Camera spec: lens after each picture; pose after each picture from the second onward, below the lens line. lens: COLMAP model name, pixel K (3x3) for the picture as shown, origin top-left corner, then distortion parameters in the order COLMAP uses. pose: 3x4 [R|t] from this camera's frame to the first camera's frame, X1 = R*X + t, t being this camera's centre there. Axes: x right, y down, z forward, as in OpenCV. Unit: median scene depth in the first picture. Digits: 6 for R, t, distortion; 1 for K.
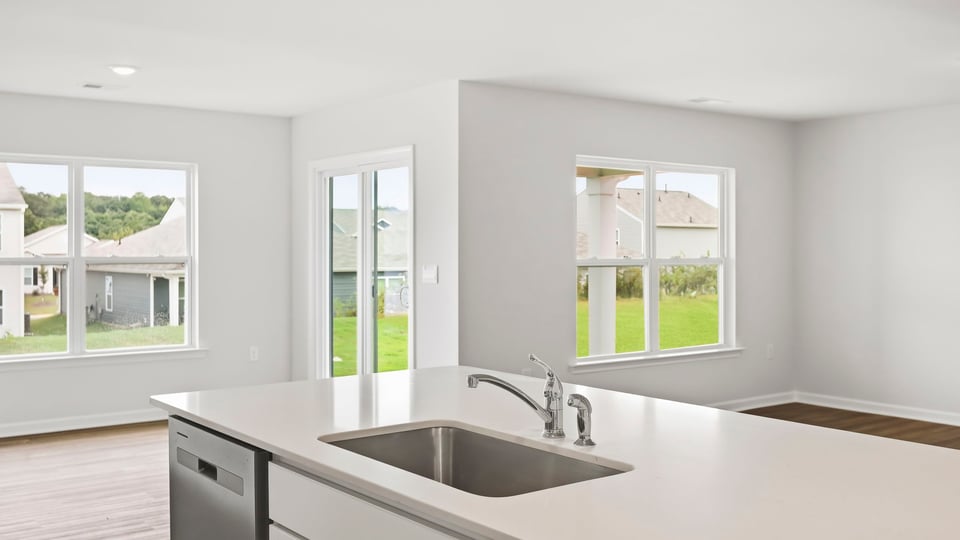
lens RADIAL K [[931.8, 0, 474.0], [0, 931.8, 262.5], [0, 0, 1]] dist [-0.002060, 0.000000]
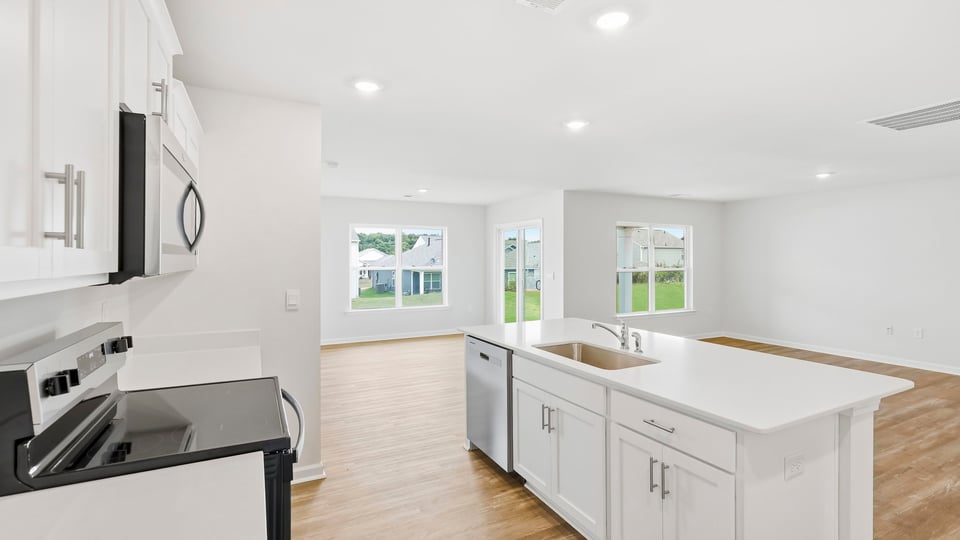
lens RADIAL K [[438.6, 0, 480.9], [0, 438.6, 261.8], [0, 0, 1]] dist [-0.001467, 0.002542]
pose [[0.985716, 0.001472, -0.168409, -0.033141], [-0.002523, 0.999979, -0.006023, -0.013599], [0.168396, 0.006362, 0.985699, -0.081414]]
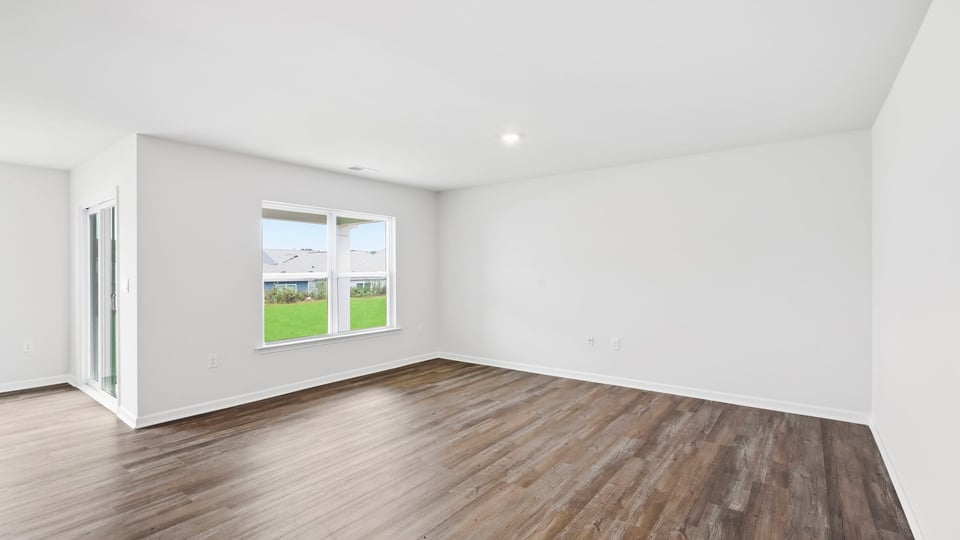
lens RADIAL K [[441.2, 0, 478.8], [0, 441.2, 271.7], [0, 0, 1]] dist [-0.010223, 0.000051]
pose [[0.960923, -0.004948, 0.276771, 0.255596], [0.008250, 0.999908, -0.010768, 0.004834], [-0.276692, 0.012631, 0.960876, 0.280115]]
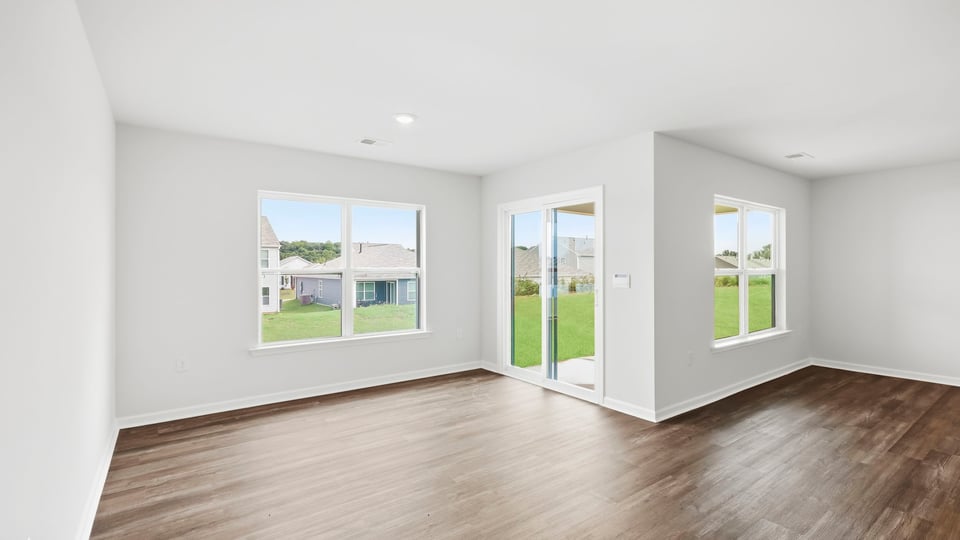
lens RADIAL K [[438.6, 0, 479.2], [0, 438.6, 272.8], [0, 0, 1]] dist [-0.001467, 0.002542]
pose [[0.999886, -0.001347, -0.015047, -0.239408], [0.001321, 0.999998, -0.001731, 0.001650], [0.015049, 0.001711, 0.999885, 0.368586]]
